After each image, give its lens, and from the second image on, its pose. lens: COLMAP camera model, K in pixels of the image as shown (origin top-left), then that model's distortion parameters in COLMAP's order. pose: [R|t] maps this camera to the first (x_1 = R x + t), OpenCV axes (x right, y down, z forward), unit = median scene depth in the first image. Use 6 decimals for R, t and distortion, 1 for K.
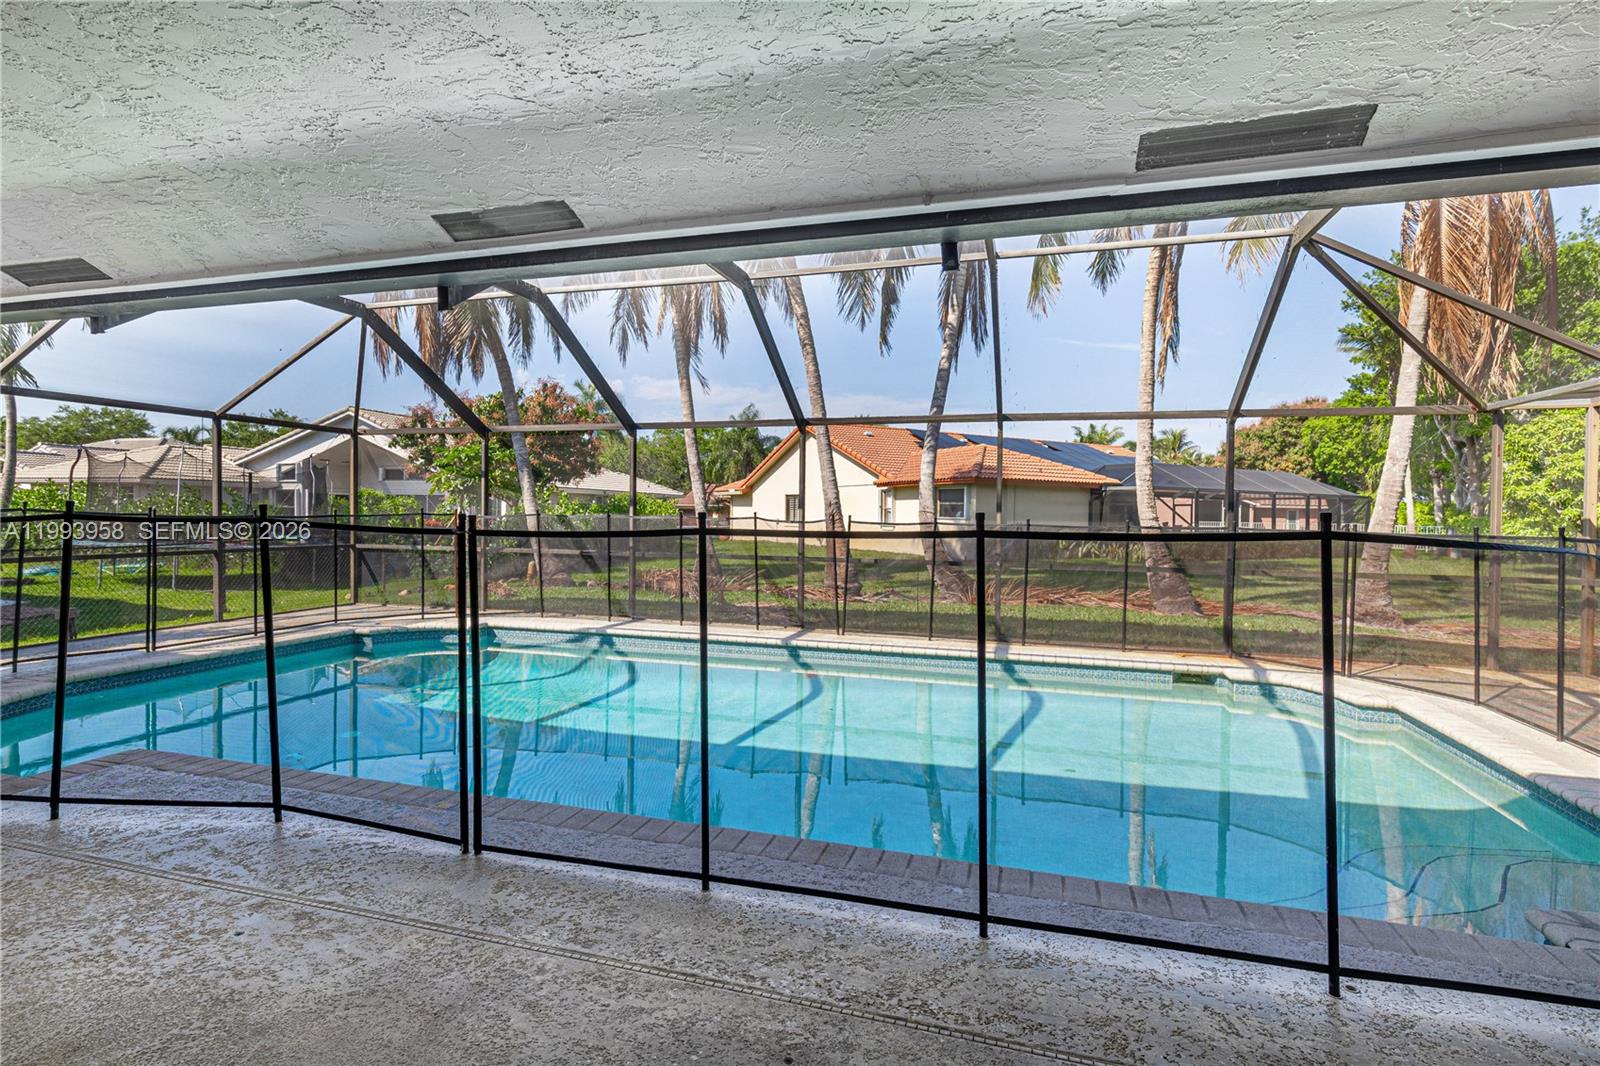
lens RADIAL K [[742.5, 0, 802.3], [0, 742.5, 557.4], [0, 0, 1]] dist [0.005547, 0.000668]
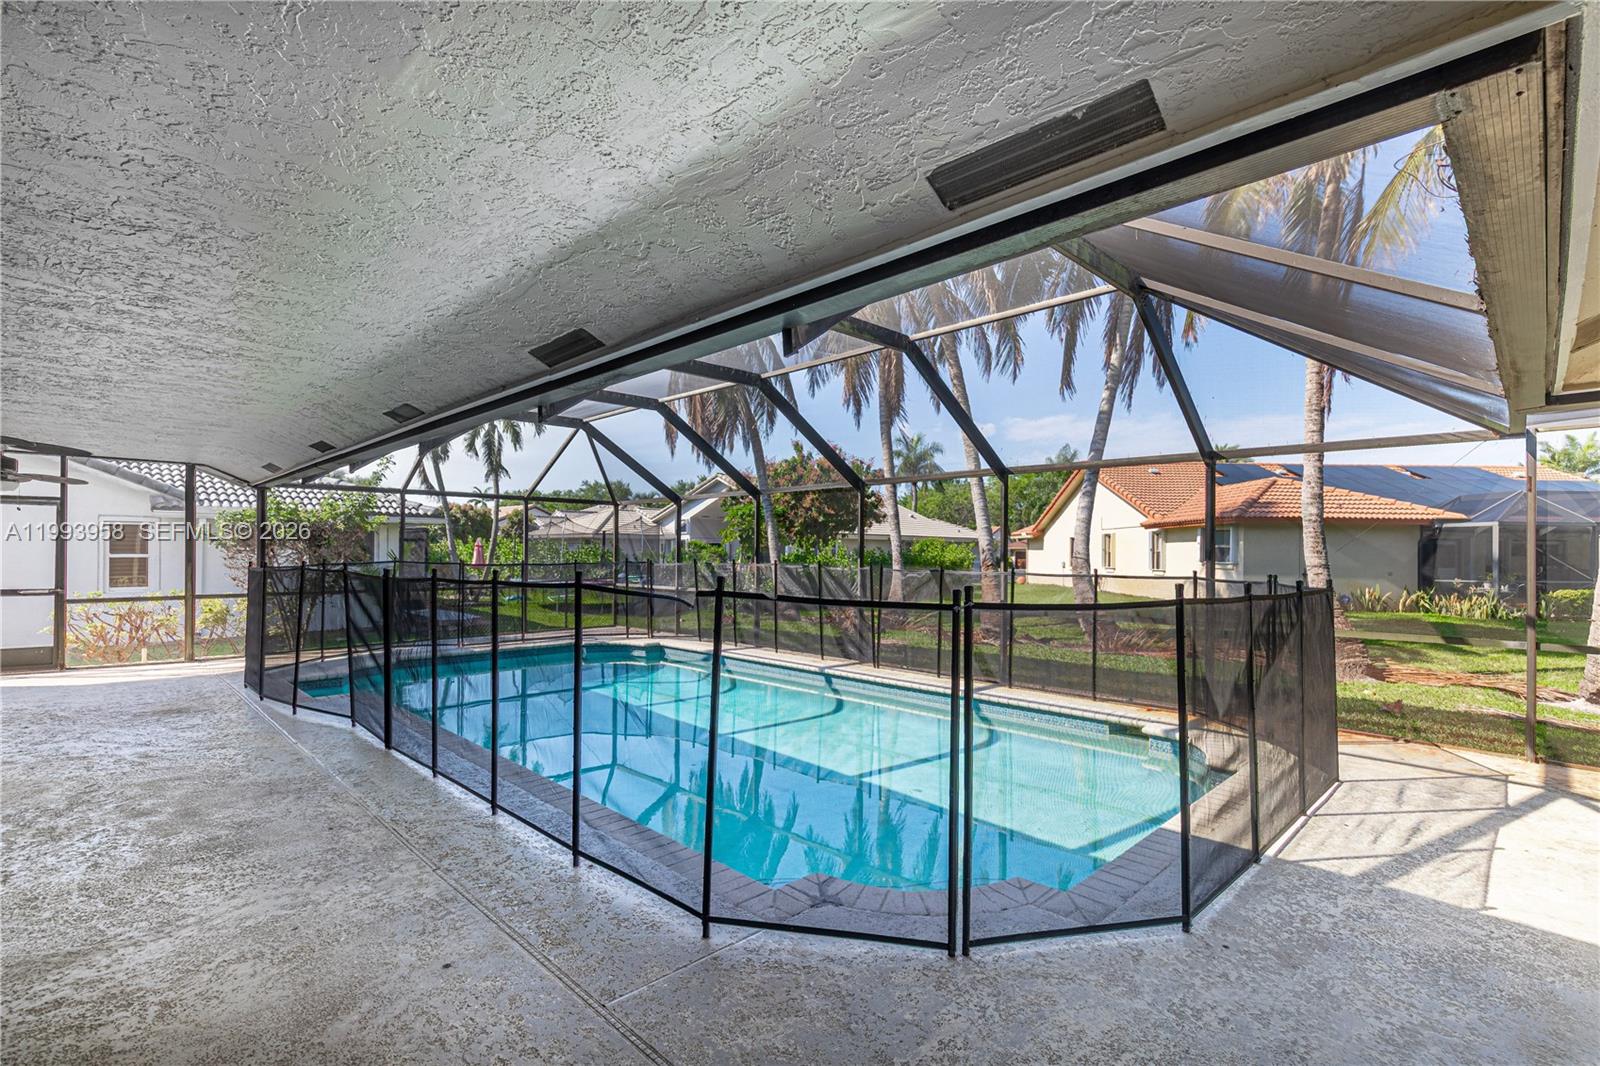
lens RADIAL K [[738.2, 0, 797.1], [0, 738.2, 561.7], [0, 0, 1]] dist [0.003128, 0.000353]
pose [[0.876472, -0.000031, -0.481453, 0.350883], [-0.024990, 0.998649, -0.045559, -0.001933], [0.480804, 0.051963, 0.875287, -0.037232]]
